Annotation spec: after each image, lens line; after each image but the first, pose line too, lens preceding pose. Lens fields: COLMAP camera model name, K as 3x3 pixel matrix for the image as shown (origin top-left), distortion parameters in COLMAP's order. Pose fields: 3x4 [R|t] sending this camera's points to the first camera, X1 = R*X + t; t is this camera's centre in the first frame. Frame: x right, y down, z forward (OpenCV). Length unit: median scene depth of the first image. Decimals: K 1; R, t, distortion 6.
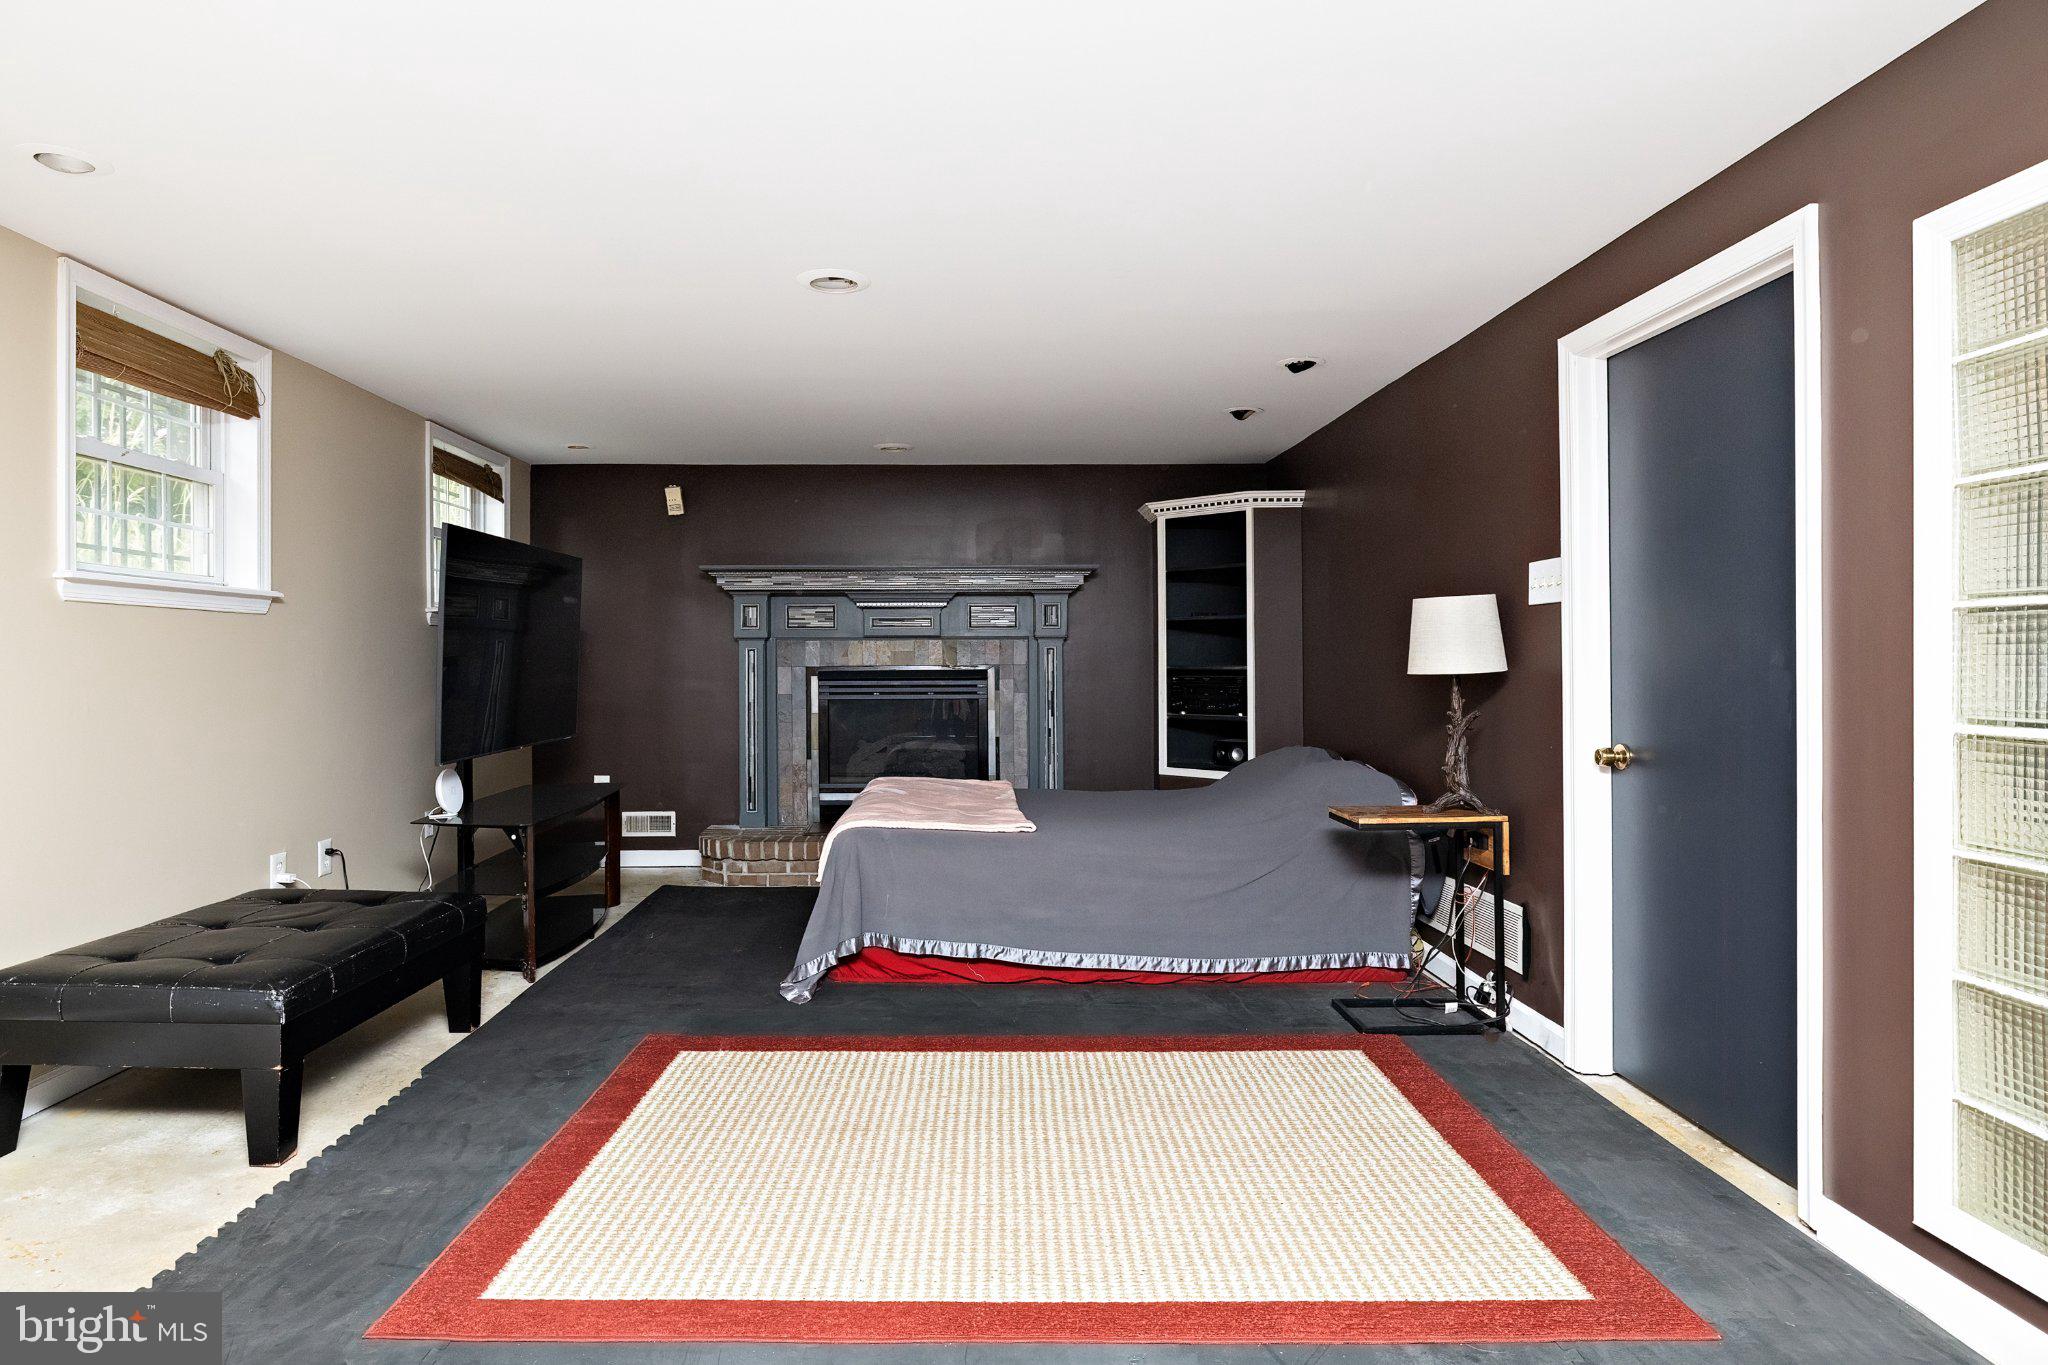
lens RADIAL K [[1142.7, 0, 973.8], [0, 1142.7, 658.6], [0, 0, 1]] dist [0.001750, 0.000254]
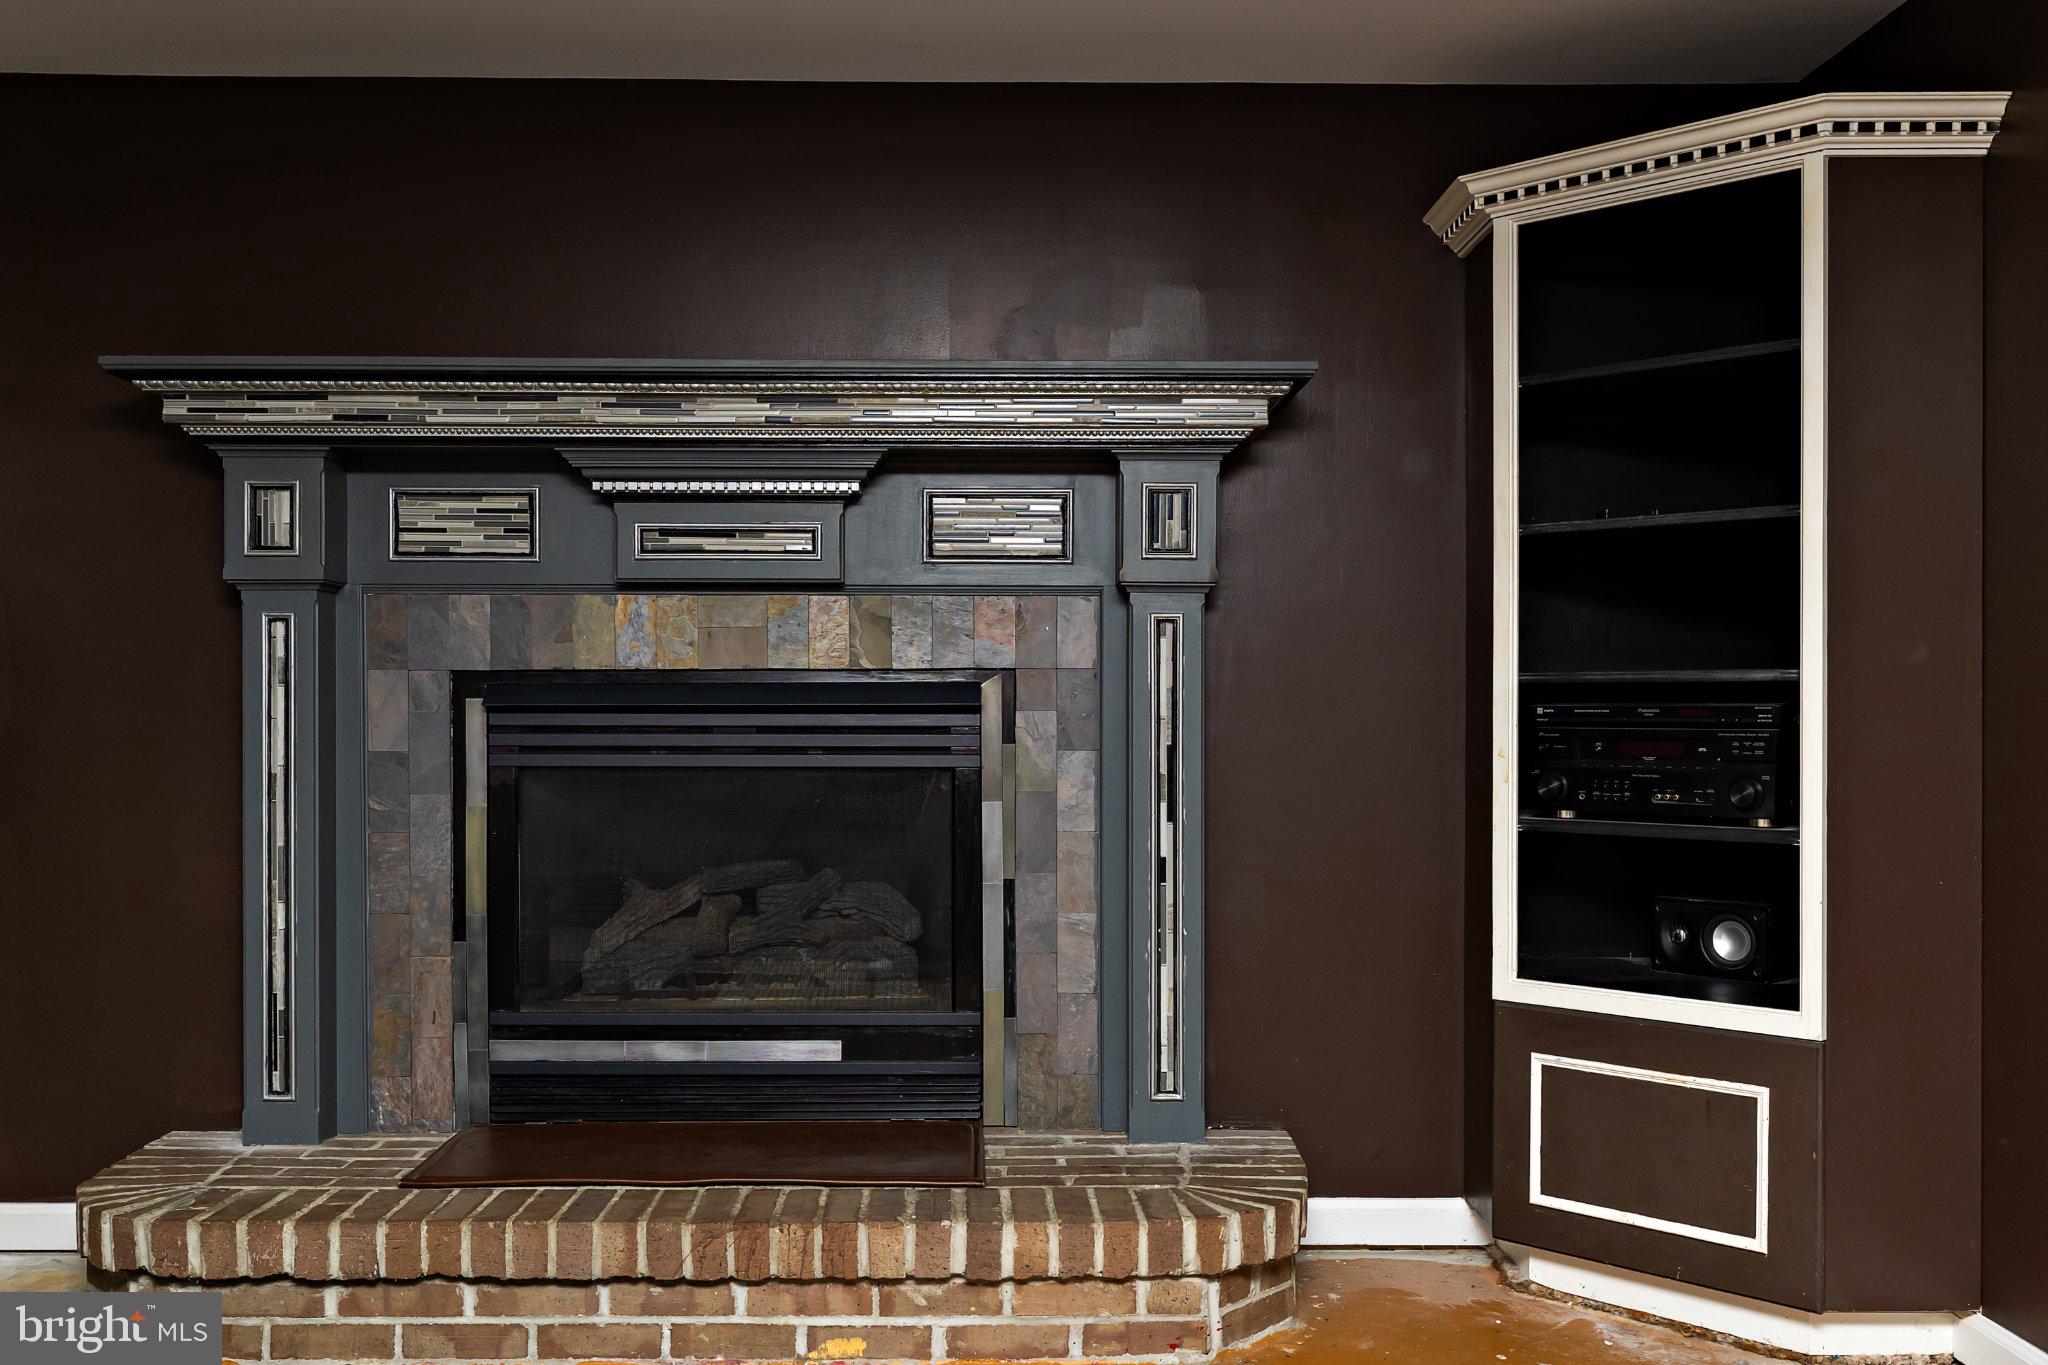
lens RADIAL K [[1786.5, 0, 1024.0], [0, 1786.5, 682.5], [0, 0, 1]] dist [-0.003442, -0.000136]
pose [[0.999983, 0.005602, 0.001334, 0.026794], [-0.005592, 0.999957, -0.007403, 0.014900], [-0.001375, 0.007396, 0.999972, 0.515042]]
